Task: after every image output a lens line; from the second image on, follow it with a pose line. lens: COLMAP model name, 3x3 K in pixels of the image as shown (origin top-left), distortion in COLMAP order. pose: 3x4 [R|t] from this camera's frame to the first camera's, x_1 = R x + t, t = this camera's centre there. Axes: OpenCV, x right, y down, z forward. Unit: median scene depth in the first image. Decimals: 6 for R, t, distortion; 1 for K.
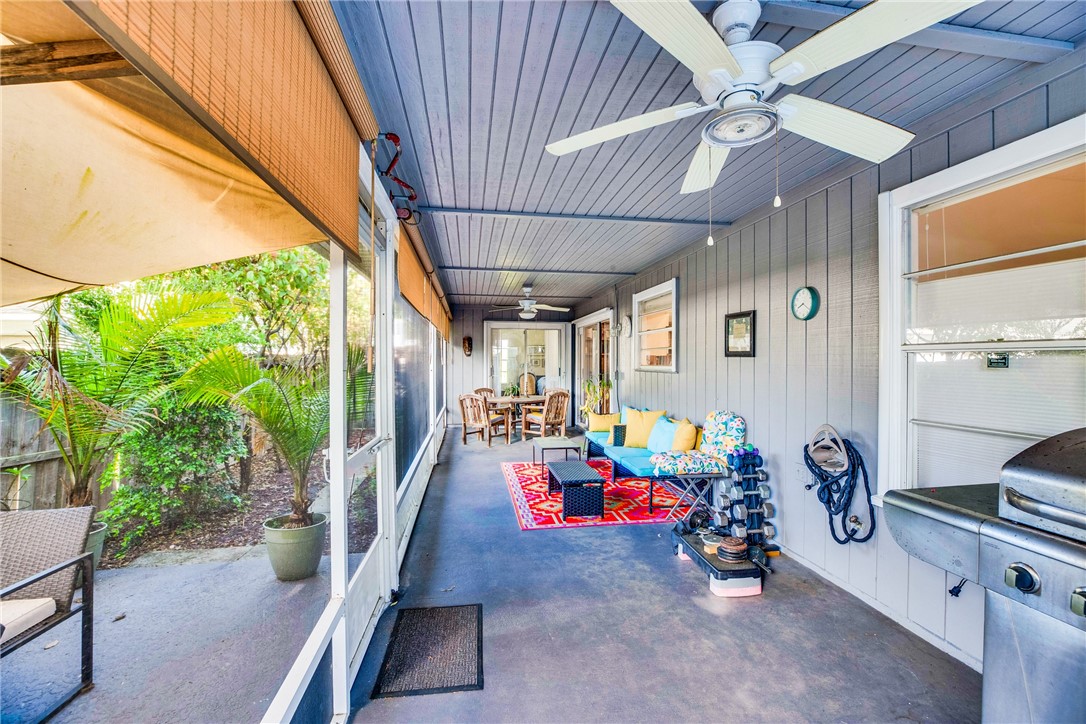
lens RADIAL K [[499.8, 0, 541.6], [0, 499.8, 359.9], [0, 0, 1]] dist [-0.041882, 0.011258]
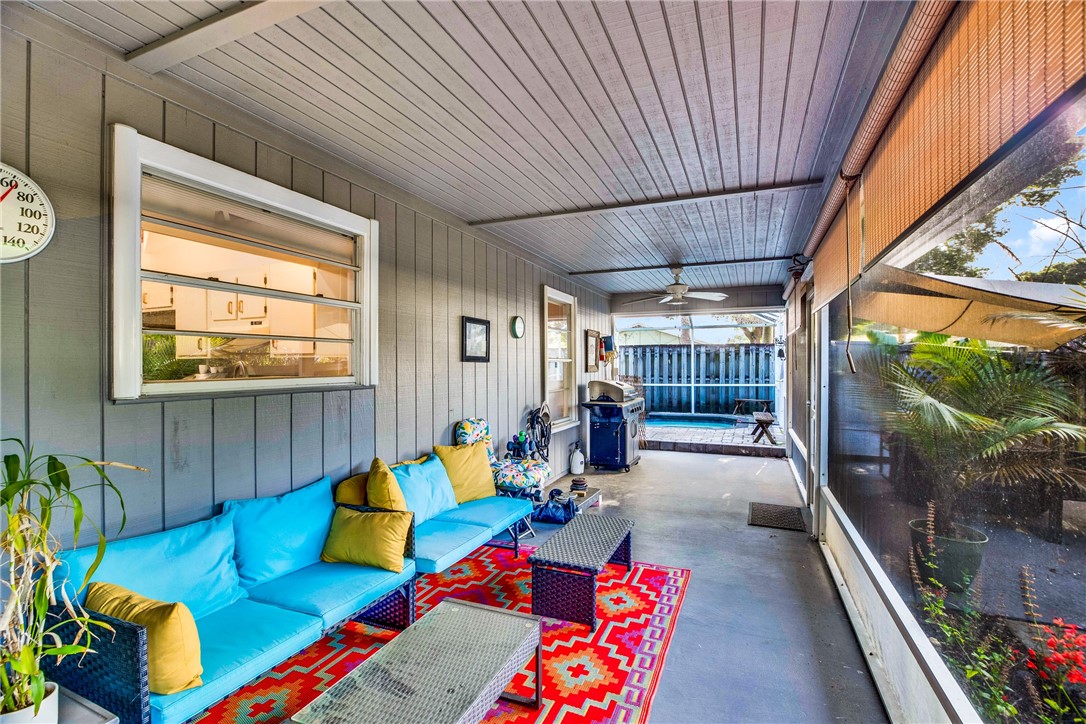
lens RADIAL K [[499.8, 0, 542.3], [0, 499.8, 363.5], [0, 0, 1]] dist [-0.041882, 0.011258]
pose [[-0.855090, 0.001762, 0.518476, -0.241760], [0.006647, 0.999949, 0.007565, -0.008511], [-0.518437, 0.009915, -0.855059, 1.733613]]
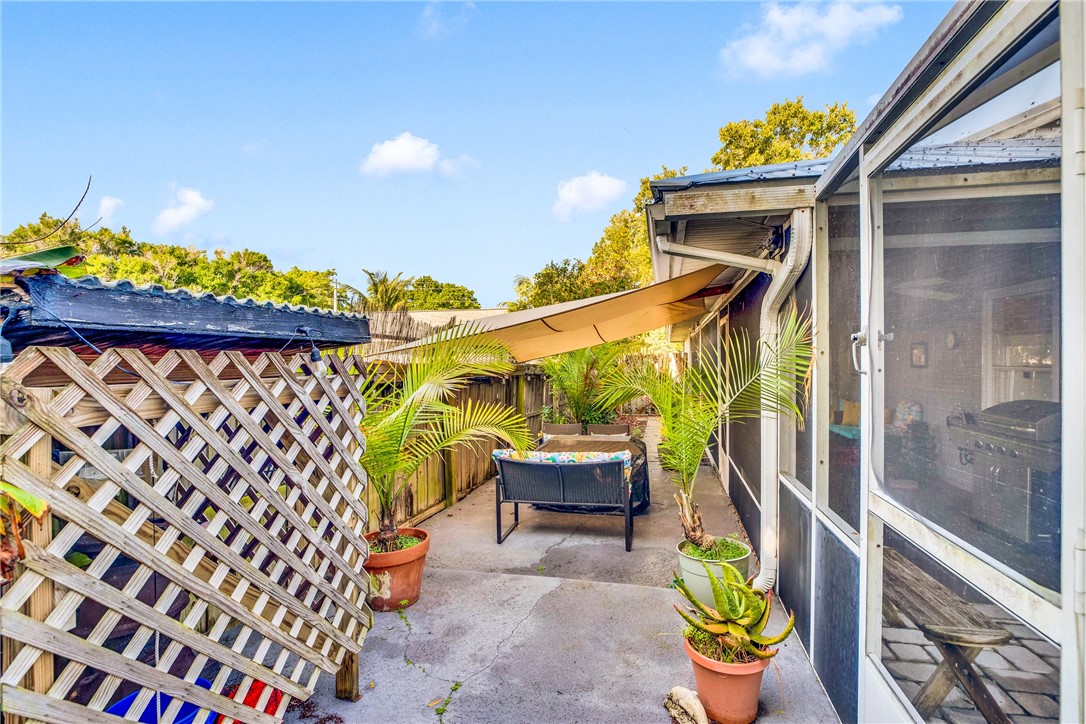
lens RADIAL K [[499.8, 0, 540.4], [0, 499.8, 361.8], [0, 0, 1]] dist [-0.041882, 0.011258]
pose [[0.924359, 0.005070, -0.381489, -0.146168], [-0.003714, 0.999984, 0.004292, -0.028415], [0.381505, -0.002551, 0.924363, -0.970203]]
